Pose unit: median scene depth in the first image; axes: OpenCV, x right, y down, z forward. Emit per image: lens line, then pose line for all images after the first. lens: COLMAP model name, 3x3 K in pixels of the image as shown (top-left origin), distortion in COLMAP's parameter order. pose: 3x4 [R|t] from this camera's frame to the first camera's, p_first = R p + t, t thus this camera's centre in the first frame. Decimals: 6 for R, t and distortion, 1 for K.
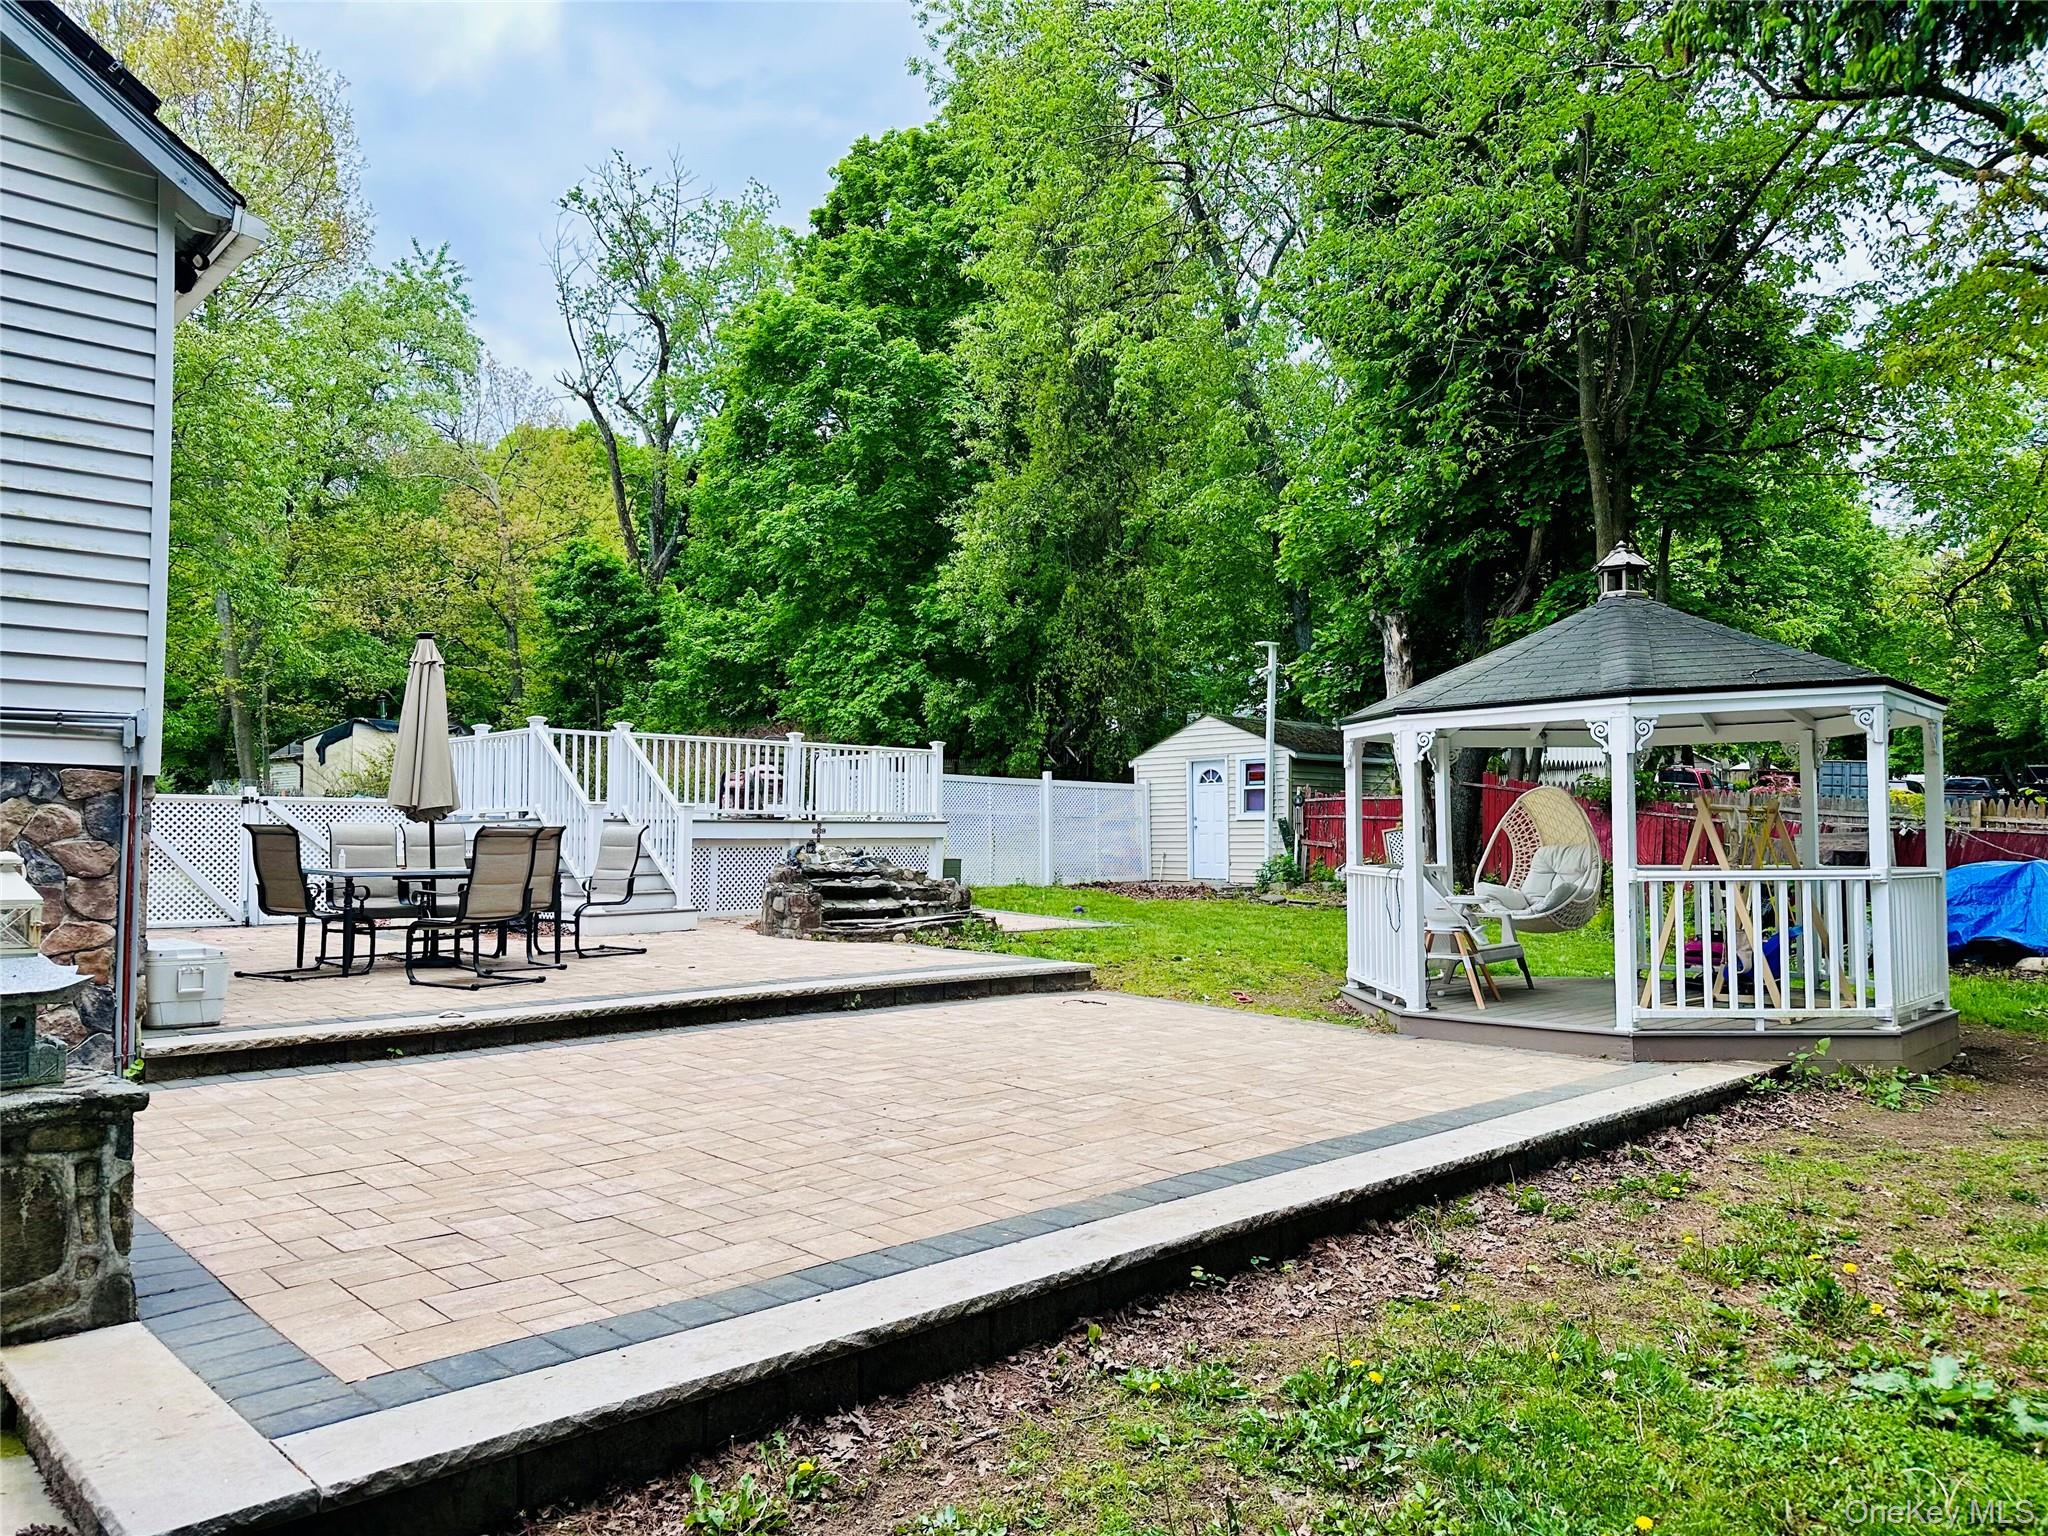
lens RADIAL K [[1433.9, 0, 1024.0], [0, 1433.9, 768.0], [0, 0, 1]] dist [0.042655, 0.000106]
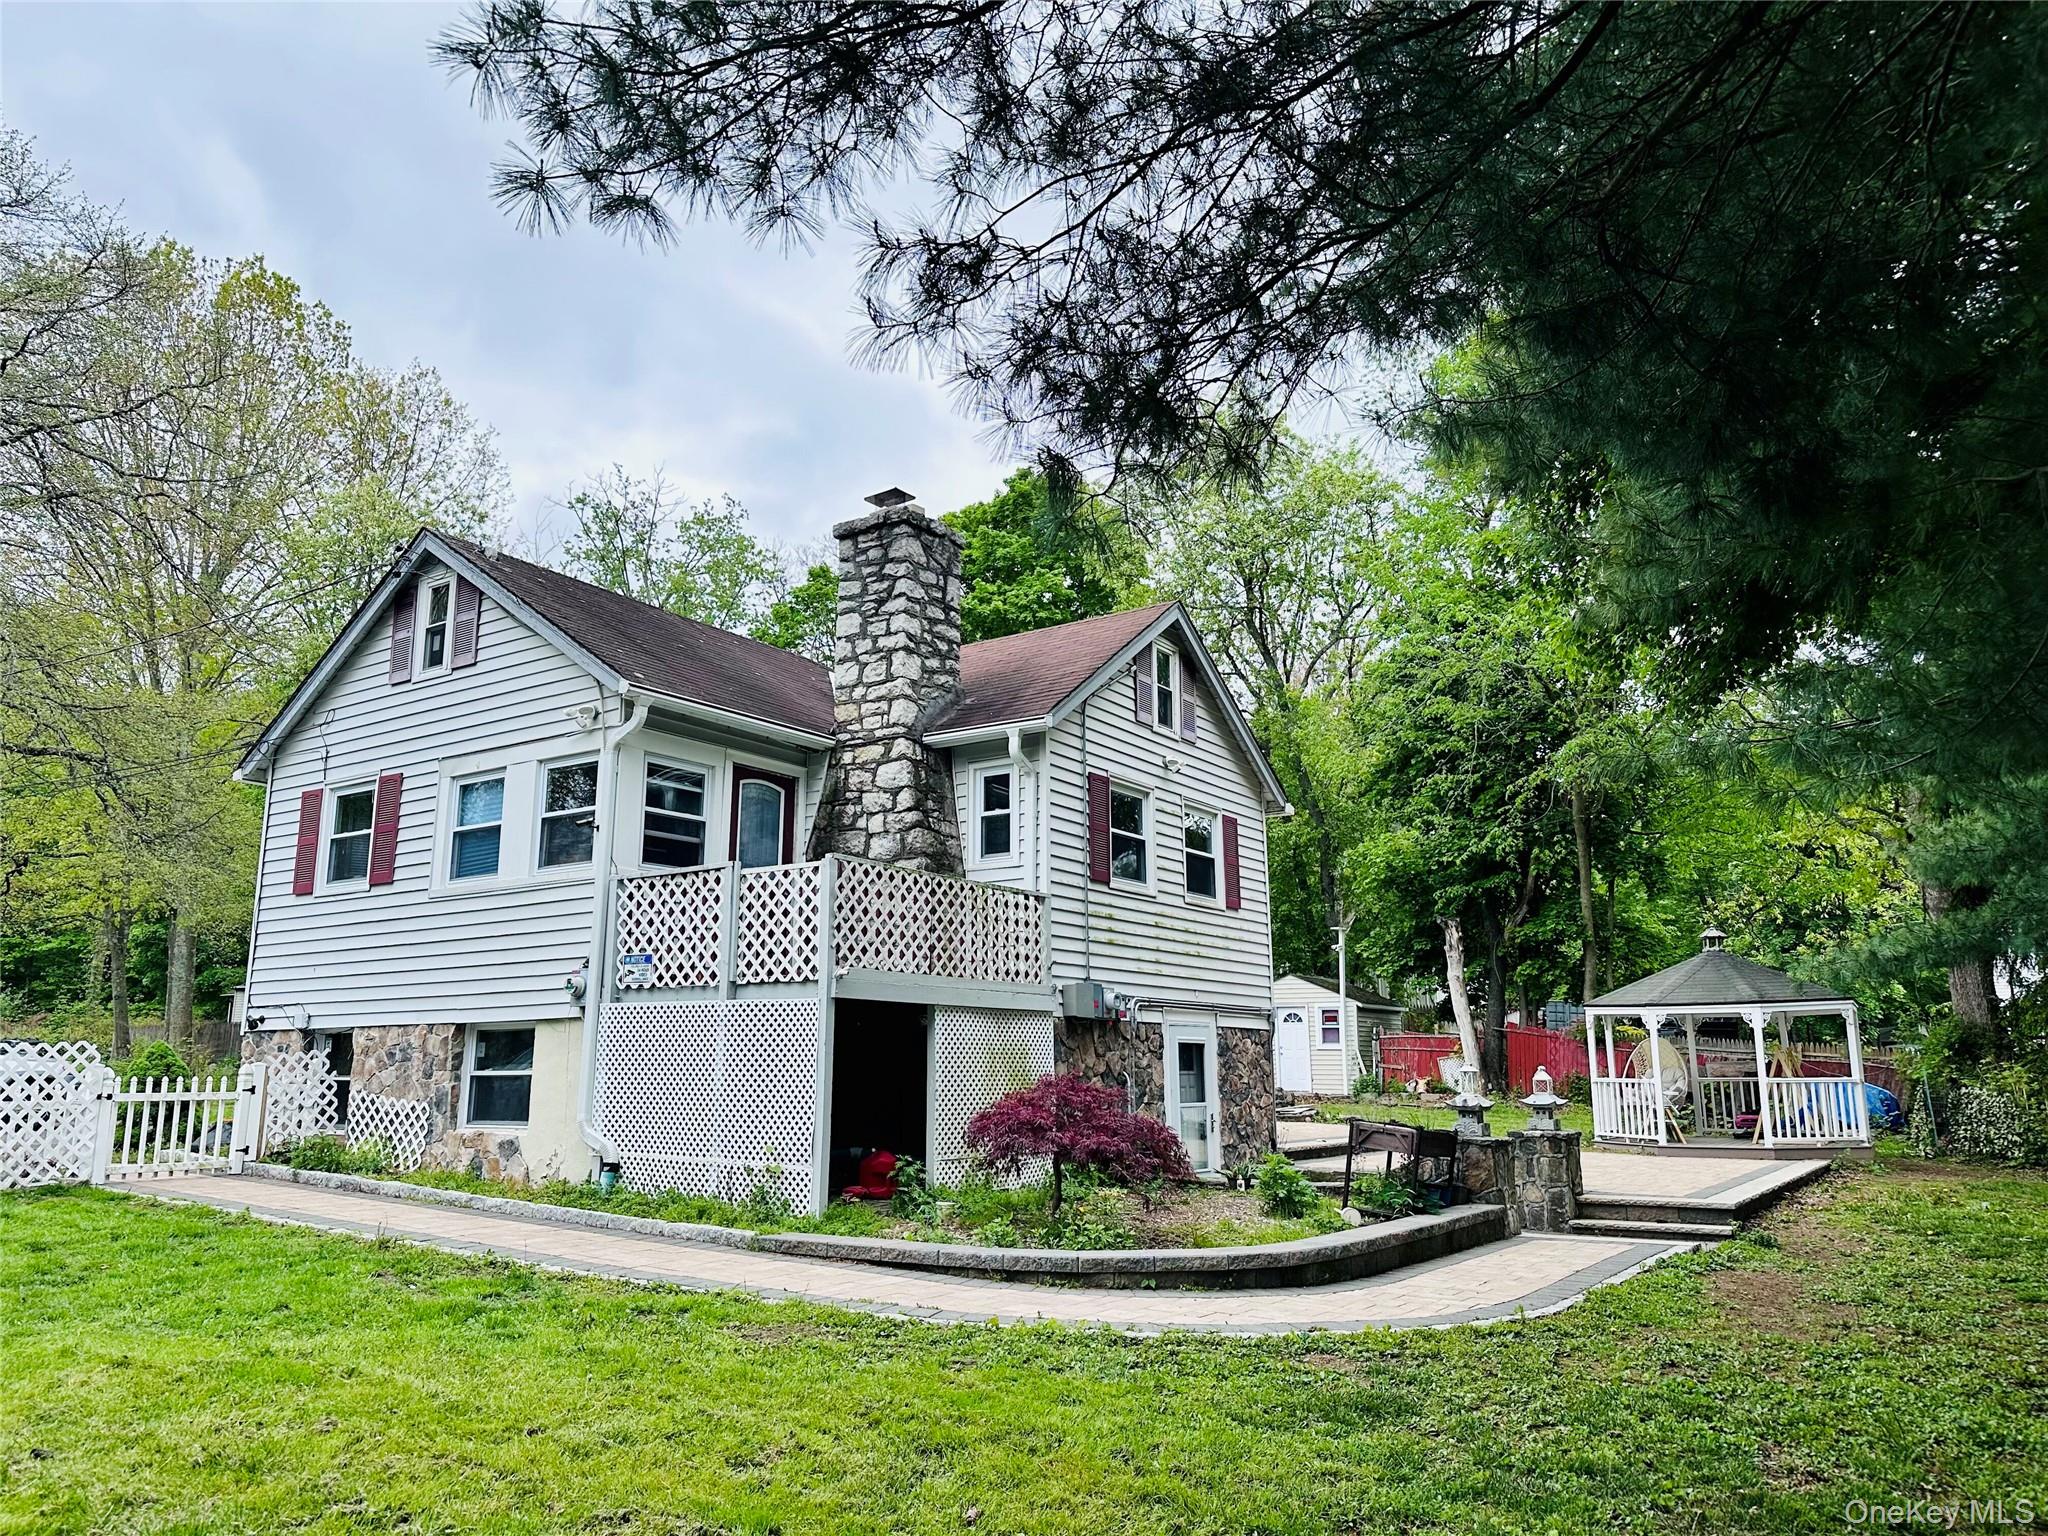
lens RADIAL K [[1433.9, 0, 1024.0], [0, 1433.9, 768.0], [0, 0, 1]] dist [0.042655, 0.000106]
pose [[0.977988, 0.041770, 0.204438, -0.471719], [-0.010260, 0.988200, -0.152822, -0.020238], [-0.208410, 0.147361, 0.966877, -0.416113]]
